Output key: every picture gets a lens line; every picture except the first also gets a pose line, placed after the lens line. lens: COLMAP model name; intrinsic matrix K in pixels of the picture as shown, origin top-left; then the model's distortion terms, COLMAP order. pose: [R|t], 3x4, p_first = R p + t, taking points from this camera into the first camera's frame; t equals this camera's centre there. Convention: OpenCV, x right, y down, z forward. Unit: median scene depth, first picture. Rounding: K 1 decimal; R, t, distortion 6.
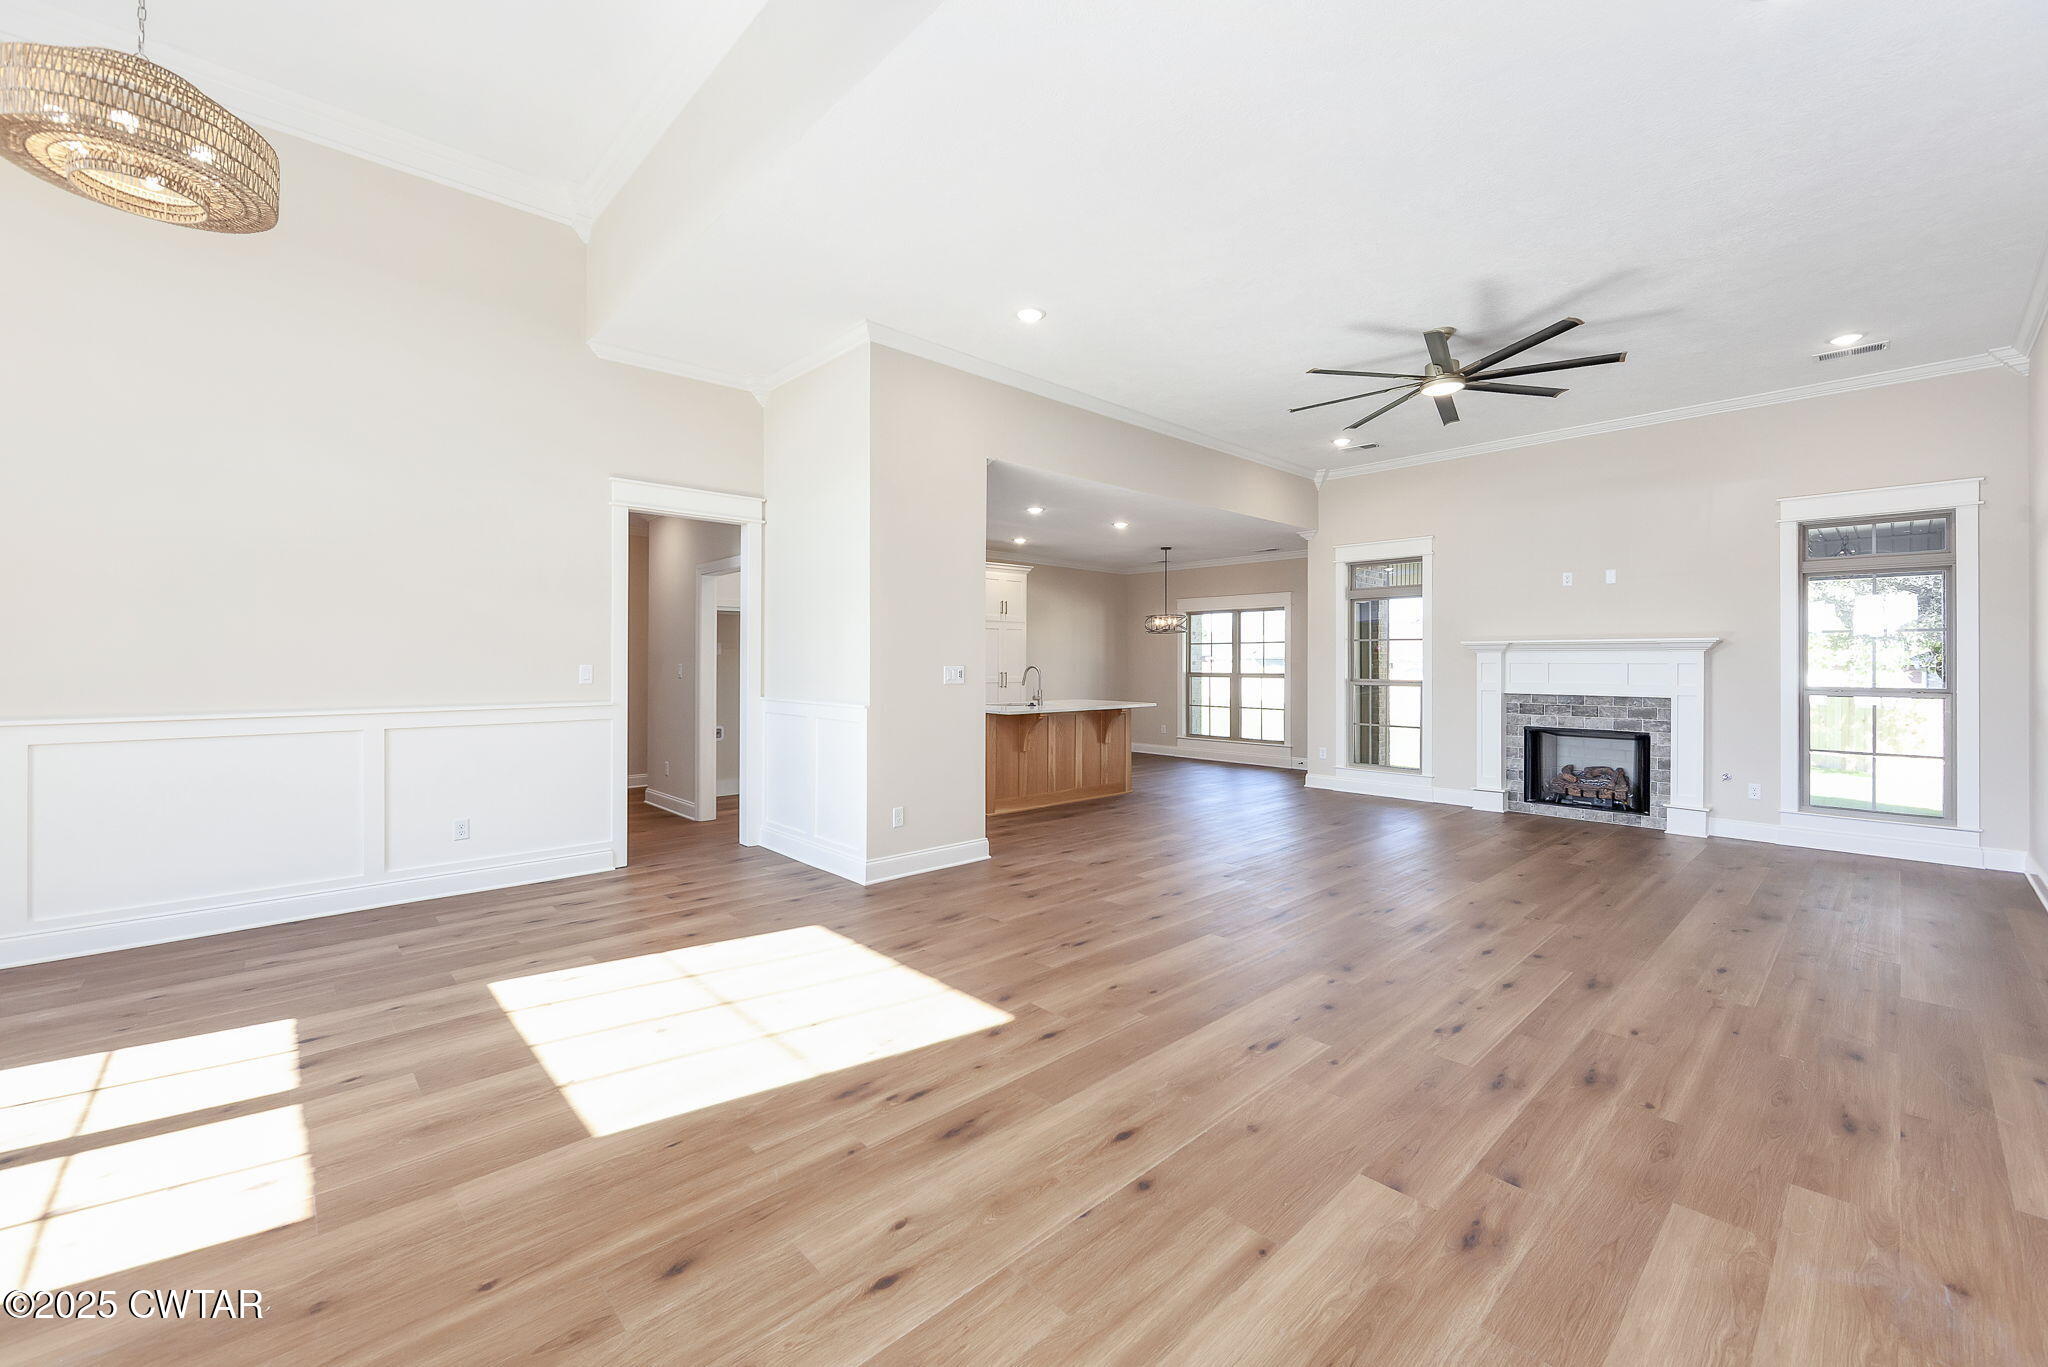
lens RADIAL K [[831.4, 0, 1018.2], [0, 831.4, 677.3], [0, 0, 1]] dist [0.000159, -0.000071]
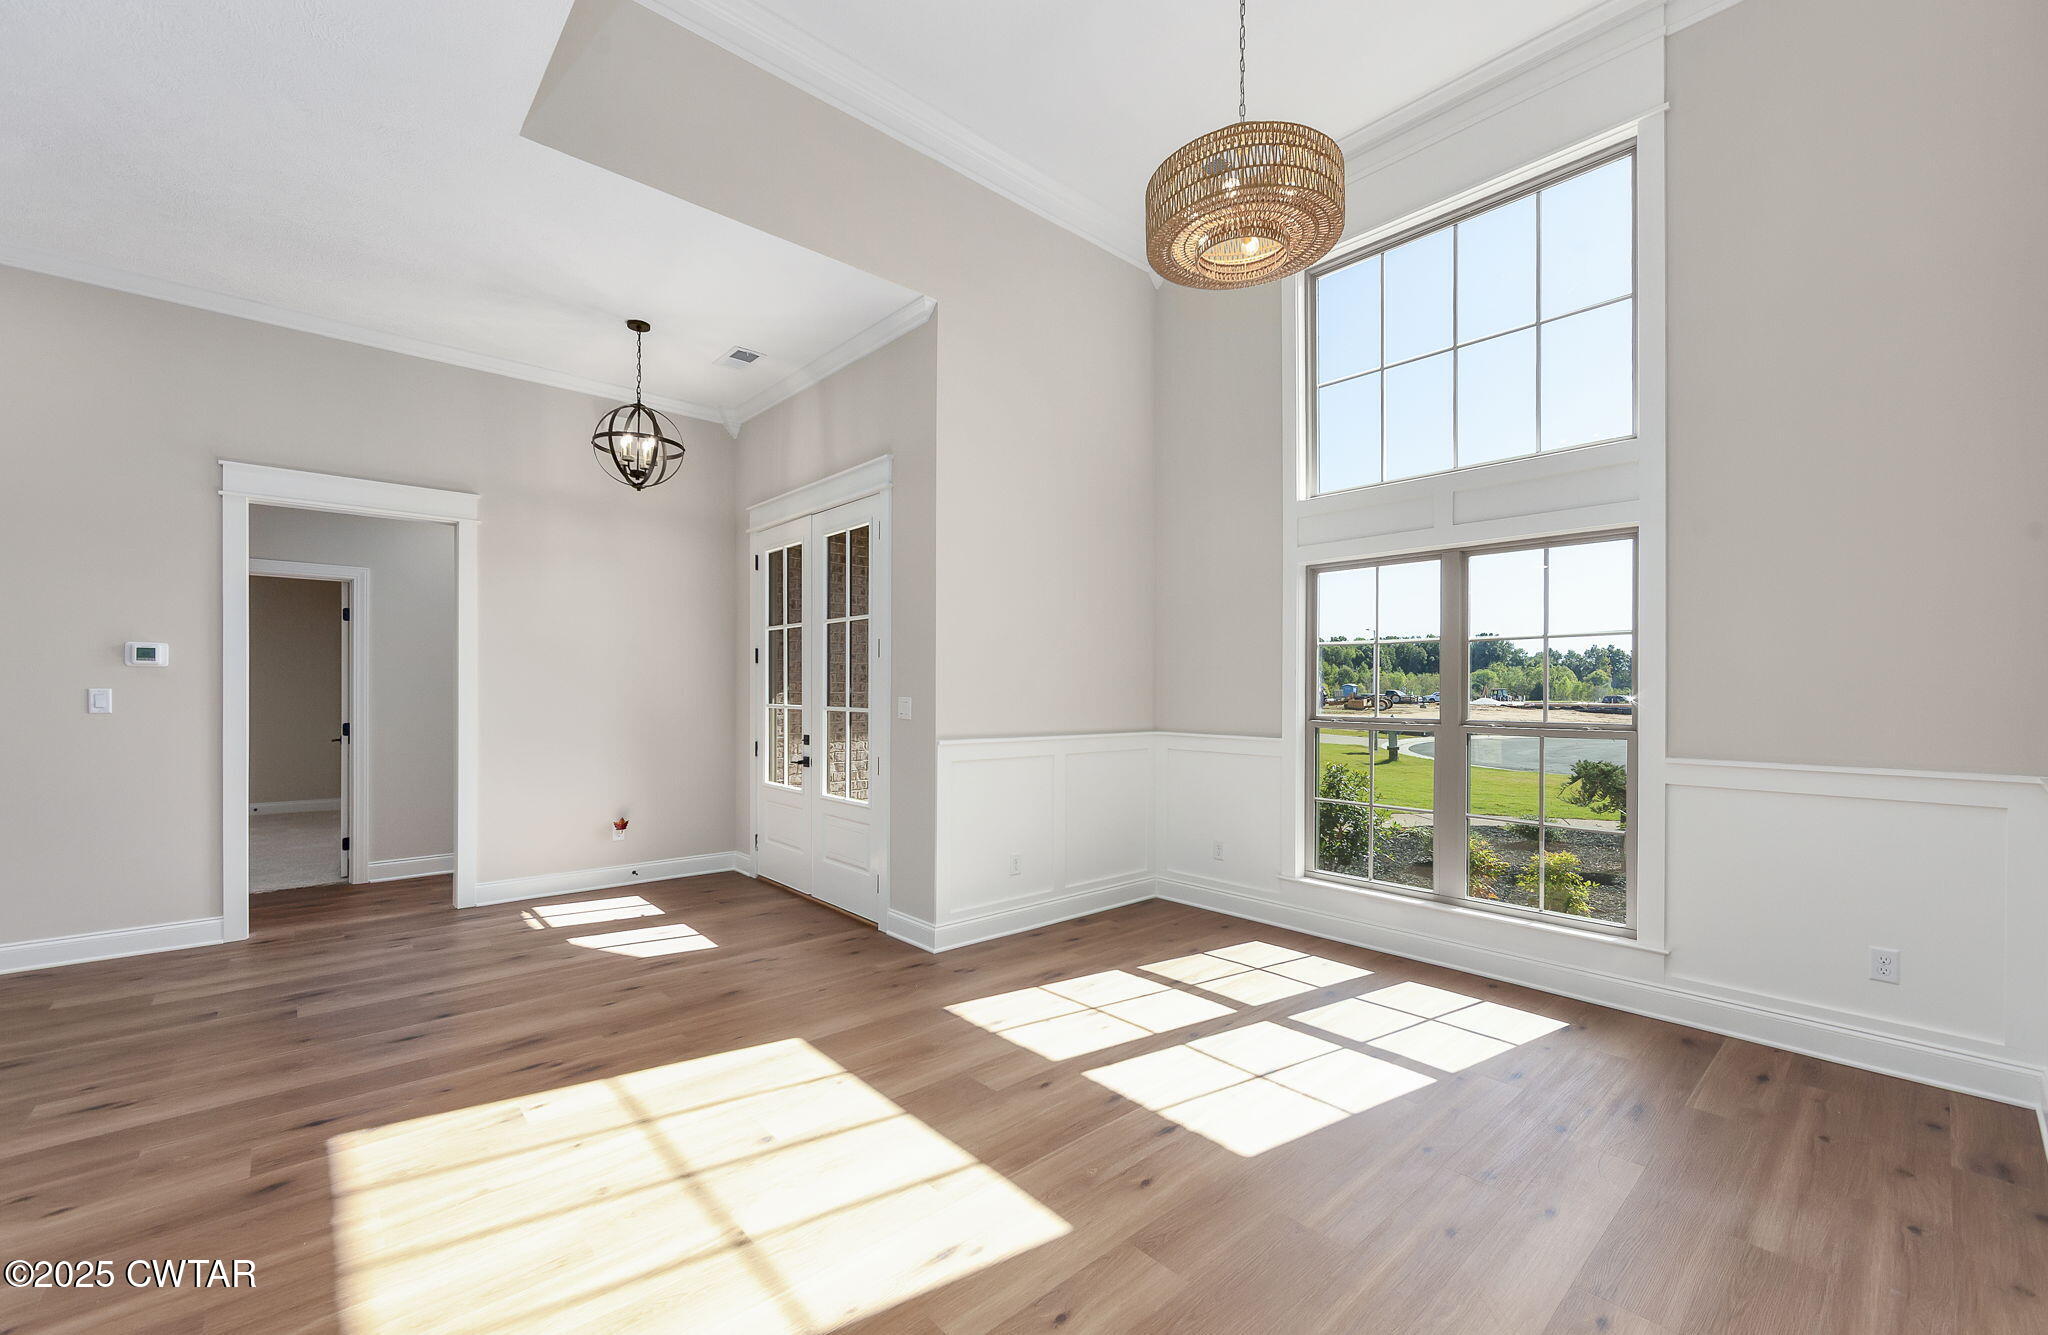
lens RADIAL K [[835.3, 0, 1022.5], [0, 835.3, 677.2], [0, 0, 1]] dist [-0.022295, -0.000050]
pose [[-0.999800, -0.008528, 0.018095, -0.830430], [-0.008470, 0.999959, 0.003245, -0.039607], [-0.018122, 0.003091, -0.999831, 2.173608]]
